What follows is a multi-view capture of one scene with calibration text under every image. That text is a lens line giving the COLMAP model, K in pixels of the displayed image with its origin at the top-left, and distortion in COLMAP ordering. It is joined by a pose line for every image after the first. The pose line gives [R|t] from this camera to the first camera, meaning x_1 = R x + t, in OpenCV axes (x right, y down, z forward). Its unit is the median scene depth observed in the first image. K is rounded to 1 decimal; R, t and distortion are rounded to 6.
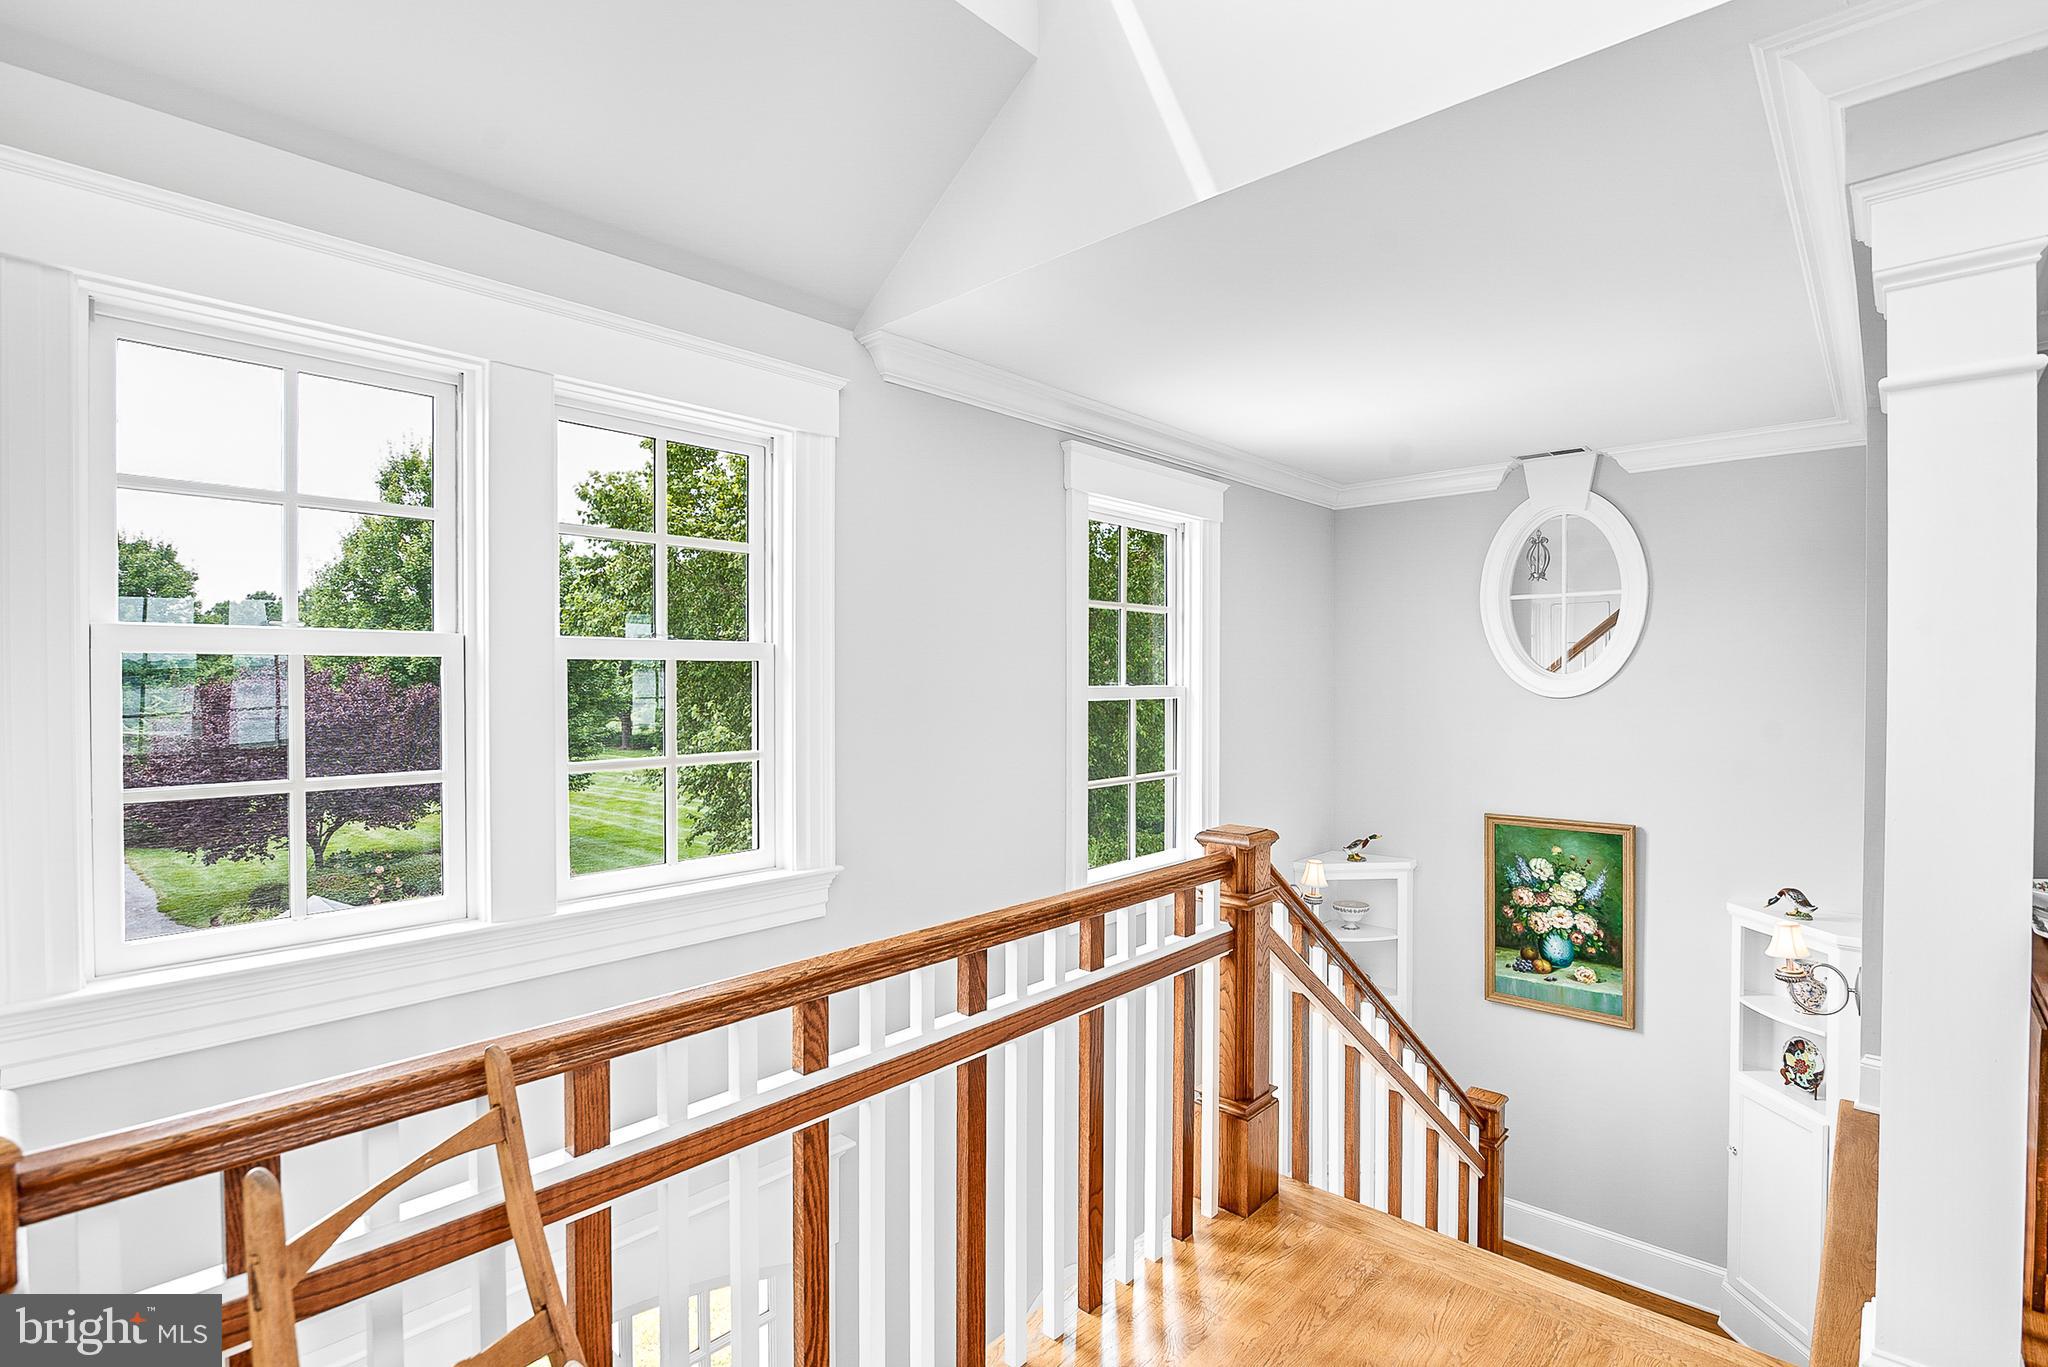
lens RADIAL K [[947.9, 0, 1046.7], [0, 947.9, 685.7], [0, 0, 1]] dist [-0.018175, 0.000095]
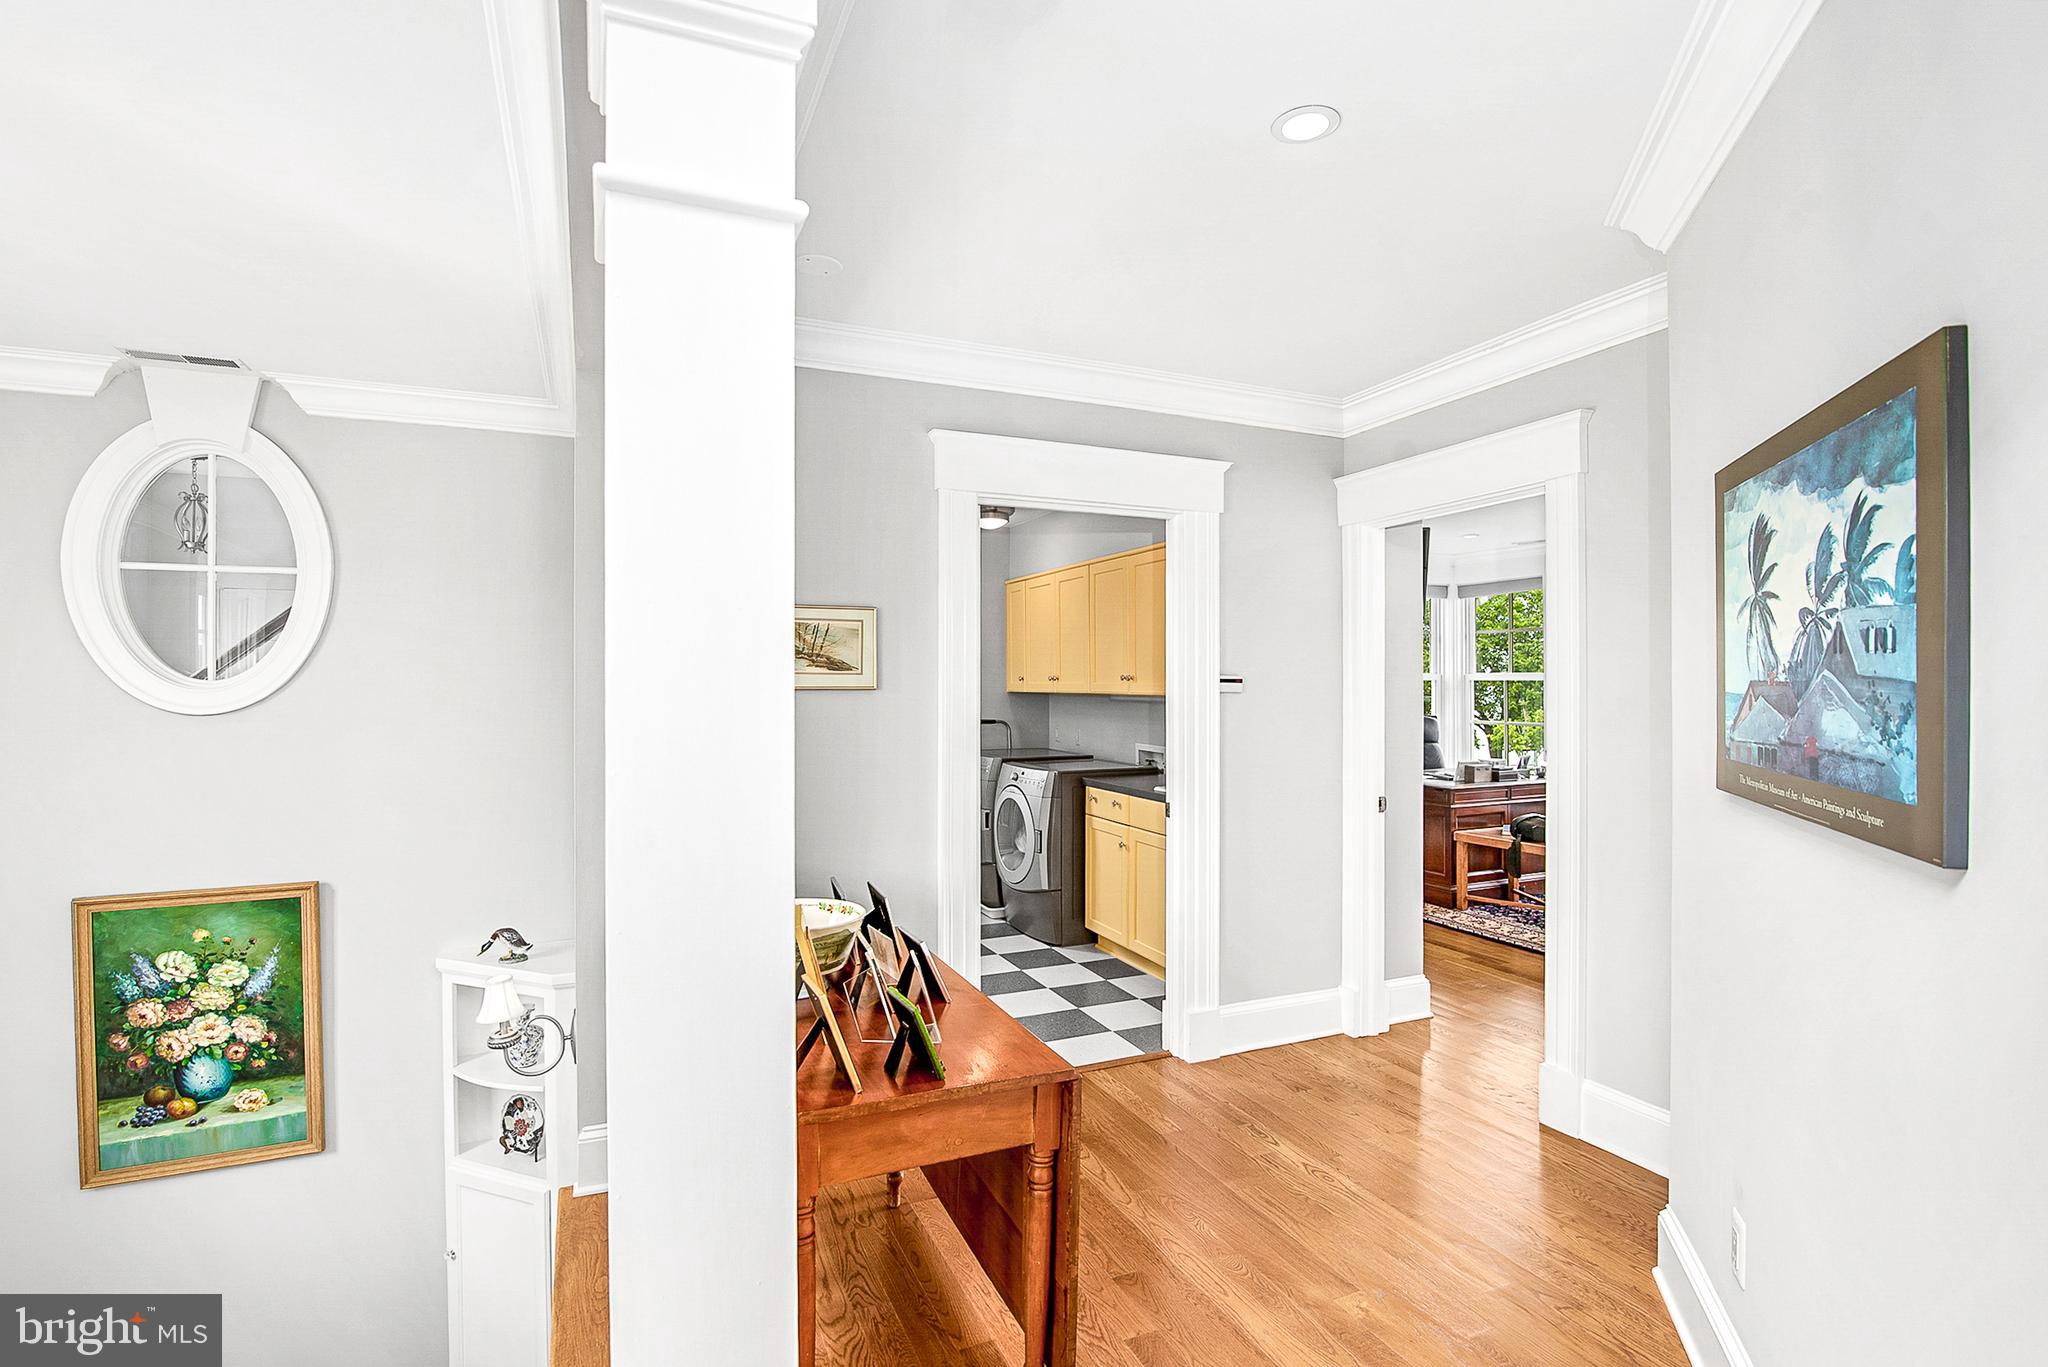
lens RADIAL K [[947.9, 0, 1042.3], [0, 947.9, 692.1], [0, 0, 1]] dist [-0.018175, 0.000095]
pose [[0.381912, -0.006823, 0.924173, 0.146312], [0.007291, 0.999964, 0.004369, -0.002497], [-0.924170, 0.005069, 0.381948, 0.166526]]
